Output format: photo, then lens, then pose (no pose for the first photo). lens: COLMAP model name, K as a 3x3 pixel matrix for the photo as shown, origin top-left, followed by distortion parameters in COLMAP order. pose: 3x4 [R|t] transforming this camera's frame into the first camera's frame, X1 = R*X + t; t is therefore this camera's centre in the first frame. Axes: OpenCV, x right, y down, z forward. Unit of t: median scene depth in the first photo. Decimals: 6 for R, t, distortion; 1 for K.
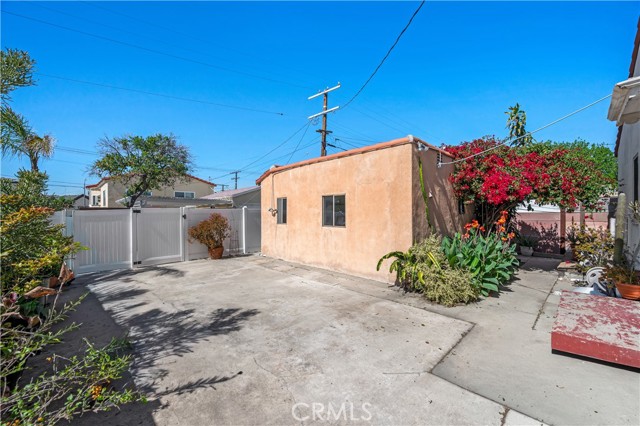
lens RADIAL K [[259.8, 0, 320.0], [0, 259.8, 213.0], [0, 0, 1]] dist [-0.001331, -0.000075]
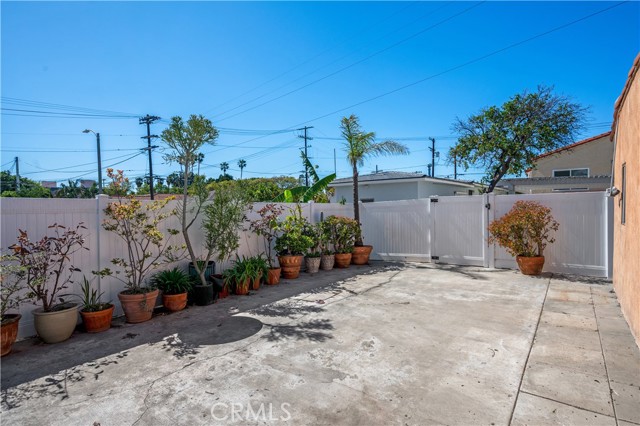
lens RADIAL K [[322.7, 0, 320.0], [0, 322.7, 213.0], [0, 0, 1]] dist [-0.000751, -0.000075]
pose [[0.139105, 0.027345, -0.989900, 0.372062], [0.014674, 0.999452, 0.029671, -0.001914], [0.990169, -0.018654, 0.138628, 0.502580]]
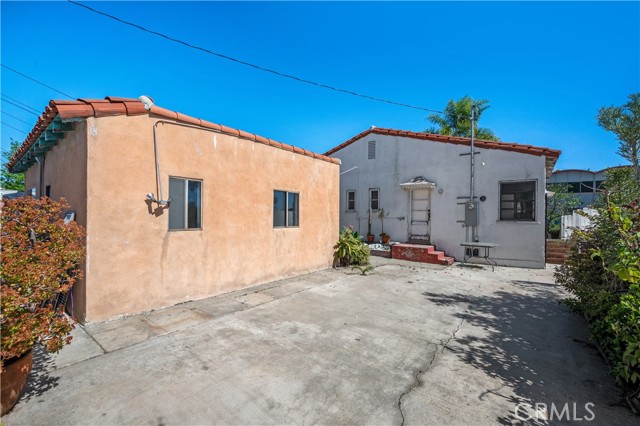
lens RADIAL K [[277.9, 0, 320.0], [0, 277.9, 213.0], [0, 0, 1]] dist [-0.000612, -0.000023]
pose [[-0.150858, 0.016472, 0.988418, -0.843727], [-0.008647, 0.999801, -0.017981, 0.019173], [-0.988518, -0.011260, -0.150686, 0.977308]]
